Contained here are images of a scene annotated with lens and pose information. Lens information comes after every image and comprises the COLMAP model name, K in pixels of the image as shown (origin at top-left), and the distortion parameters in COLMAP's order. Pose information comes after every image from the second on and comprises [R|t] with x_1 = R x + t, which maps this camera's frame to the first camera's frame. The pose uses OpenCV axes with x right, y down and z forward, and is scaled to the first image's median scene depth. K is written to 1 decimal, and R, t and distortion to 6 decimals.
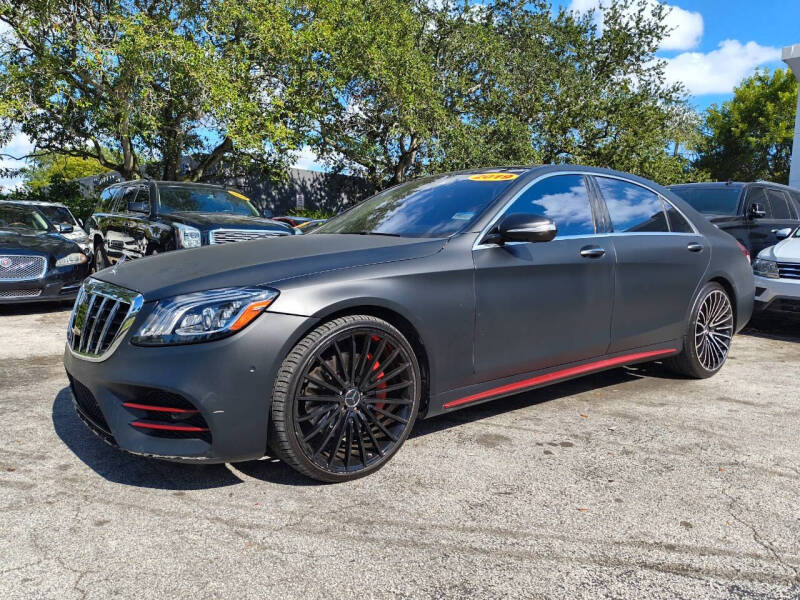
lens RADIAL K [[588.0, 0, 403.7], [0, 588.0, 304.7], [0, 0, 1]] dist [0.036180, -0.045748]
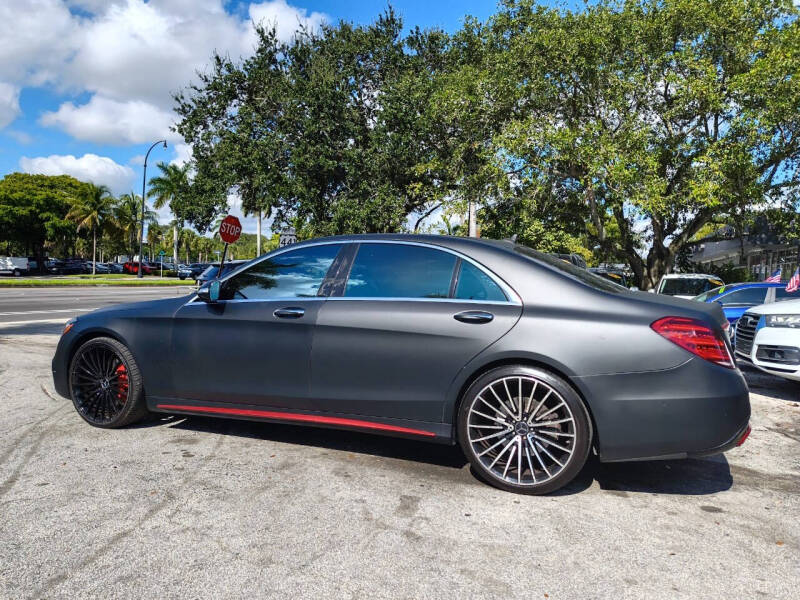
lens RADIAL K [[583.1, 0, 403.0], [0, 583.1, 321.6], [0, 0, 1]] dist [0.044865, -0.060407]
pose [[0.492761, 0.048849, -0.868793, 1.087428], [-0.119459, 0.992767, -0.011935, -0.066209], [0.861926, 0.109667, 0.495032, 0.491027]]
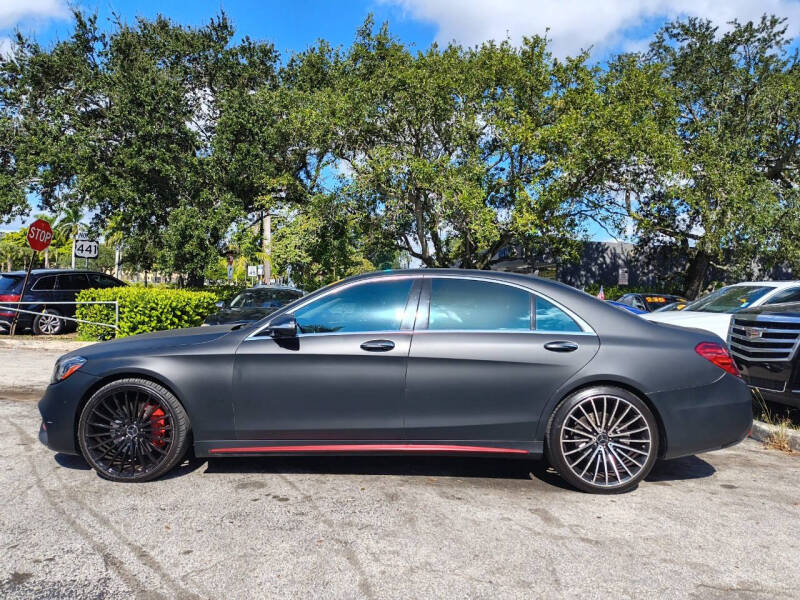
lens RADIAL K [[585.2, 0, 393.4], [0, 585.2, 309.5], [0, 0, 1]] dist [0.037697, -0.051497]
pose [[0.784093, 0.013947, -0.620487, 0.822428], [-0.082810, 0.993159, -0.082321, -0.053754], [0.615095, 0.115930, 0.779884, 0.083582]]
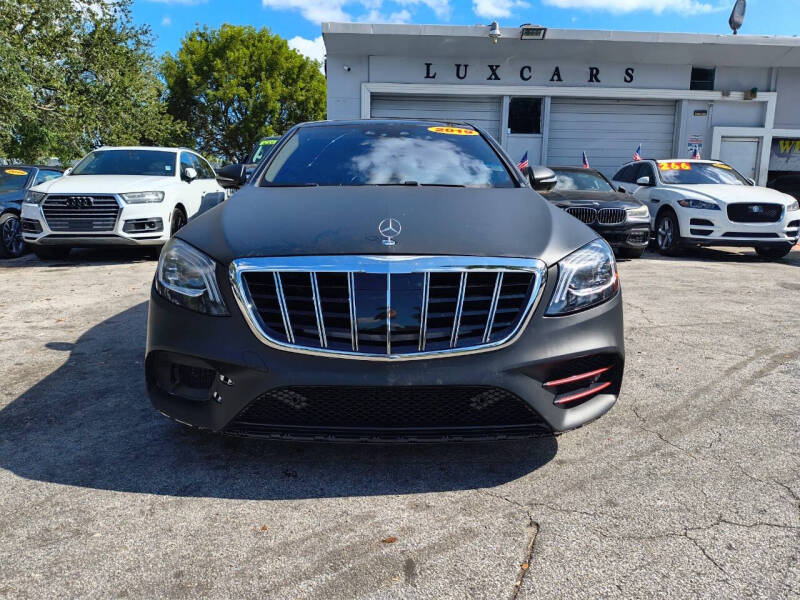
lens RADIAL K [[592.6, 0, 400.0], [0, 592.6, 300.0], [0, 0, 1]] dist [0.045319, -0.087743]
pose [[0.596929, -0.160713, 0.786033, -0.658496], [0.097391, 0.987001, 0.127842, -0.045962], [-0.796361, 0.000239, 0.604821, 0.330074]]
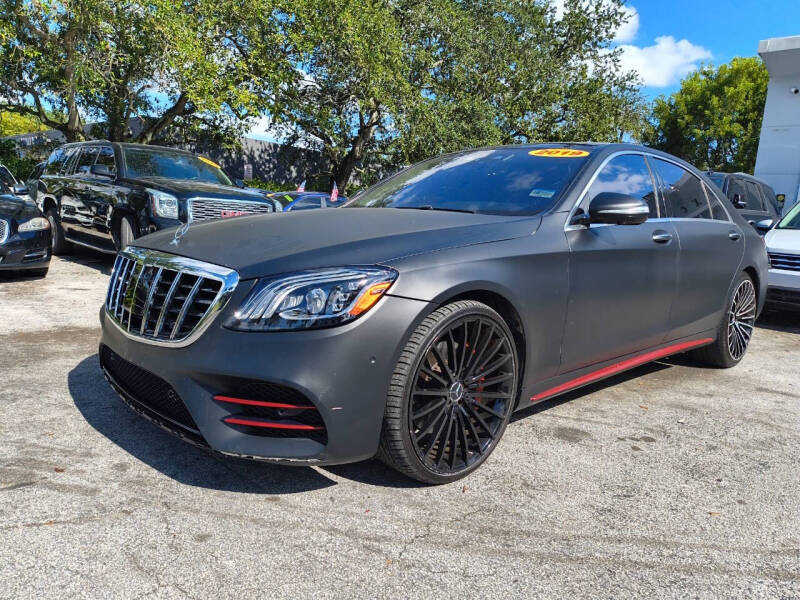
lens RADIAL K [[585.2, 0, 393.4], [0, 585.2, 309.5], [0, 0, 1]] dist [0.037697, -0.051497]
pose [[0.995257, 0.023190, 0.094478, -0.153245], [-0.027525, 0.998615, 0.044837, -0.002647], [-0.093307, -0.047225, 0.994517, 0.068024]]
